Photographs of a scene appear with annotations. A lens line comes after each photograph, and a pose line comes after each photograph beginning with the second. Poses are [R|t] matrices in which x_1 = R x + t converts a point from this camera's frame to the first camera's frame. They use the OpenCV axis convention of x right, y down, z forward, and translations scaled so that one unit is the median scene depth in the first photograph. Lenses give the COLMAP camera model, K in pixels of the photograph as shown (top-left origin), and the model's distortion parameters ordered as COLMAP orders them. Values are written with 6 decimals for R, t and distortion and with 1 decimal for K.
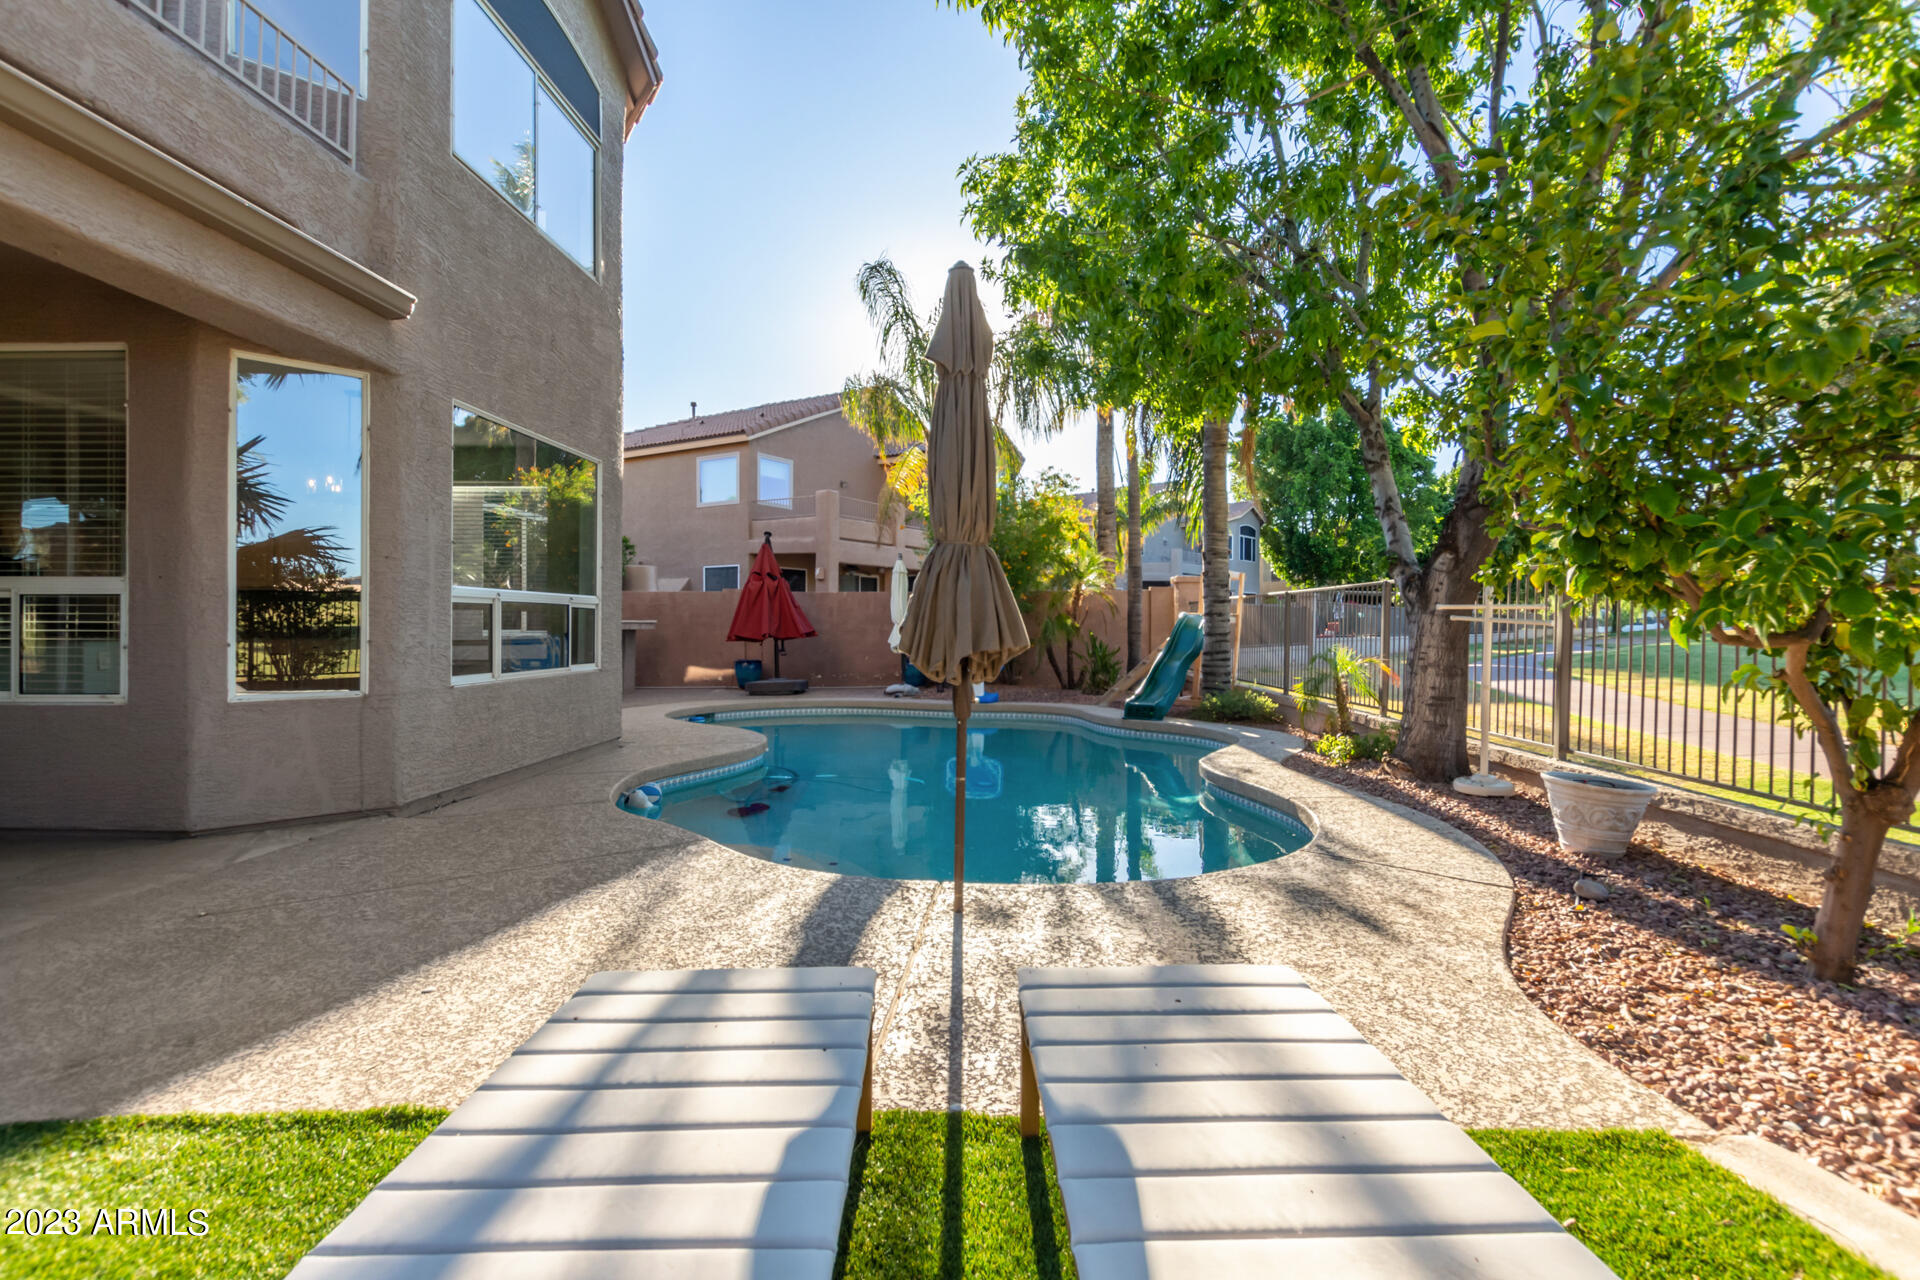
lens RADIAL K [[860.9, 0, 969.6], [0, 860.9, 633.6], [0, 0, 1]] dist [-0.000679, -0.000106]
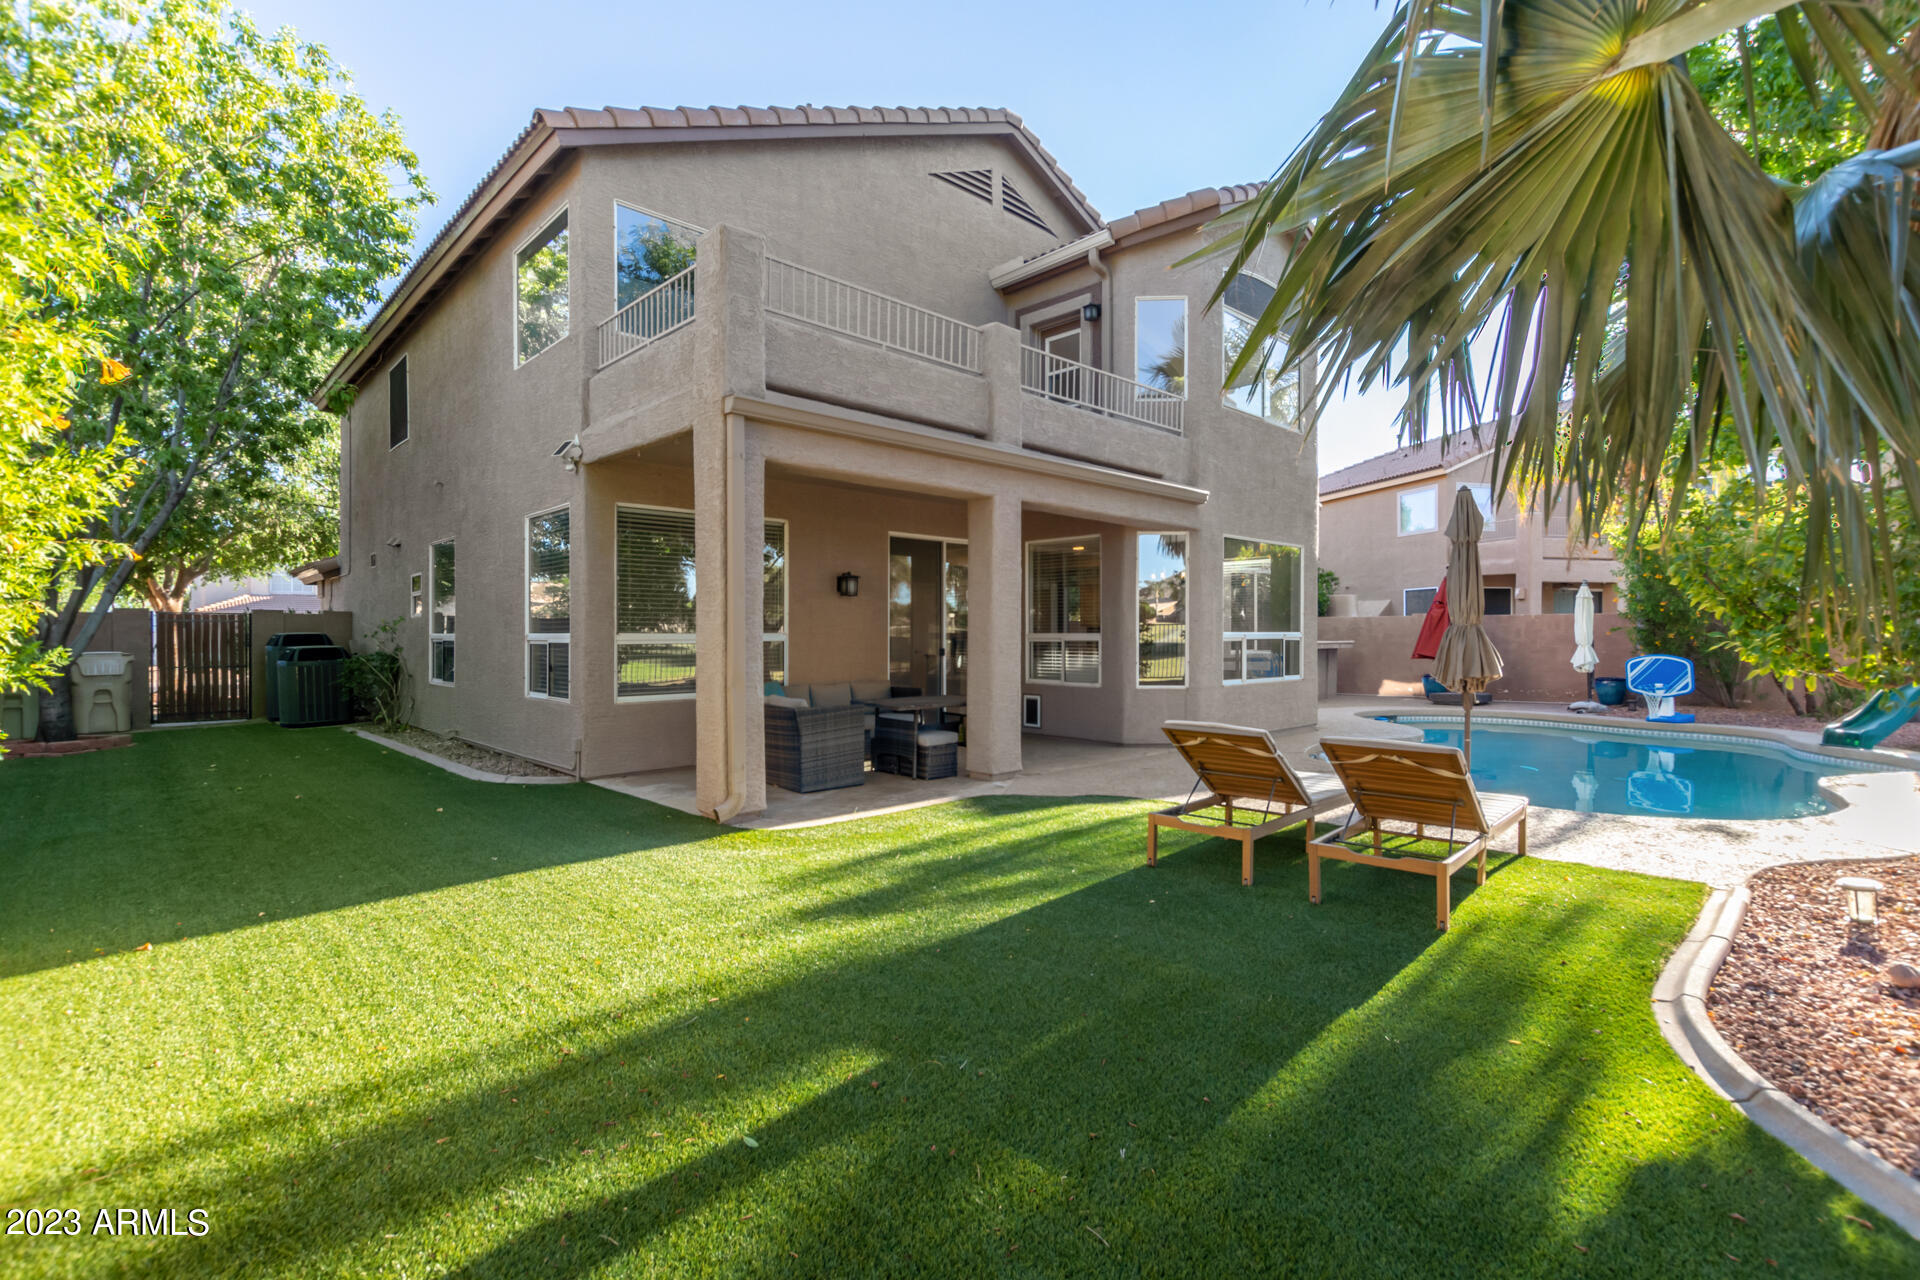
lens RADIAL K [[860.9, 0, 969.6], [0, 860.9, 633.6], [0, 0, 1]] dist [-0.000679, -0.000106]
pose [[0.700412, -0.005488, -0.713718, 0.221345], [-0.001920, 0.999952, -0.009573, -0.020119], [0.713736, 0.008075, 0.700368, -0.446367]]
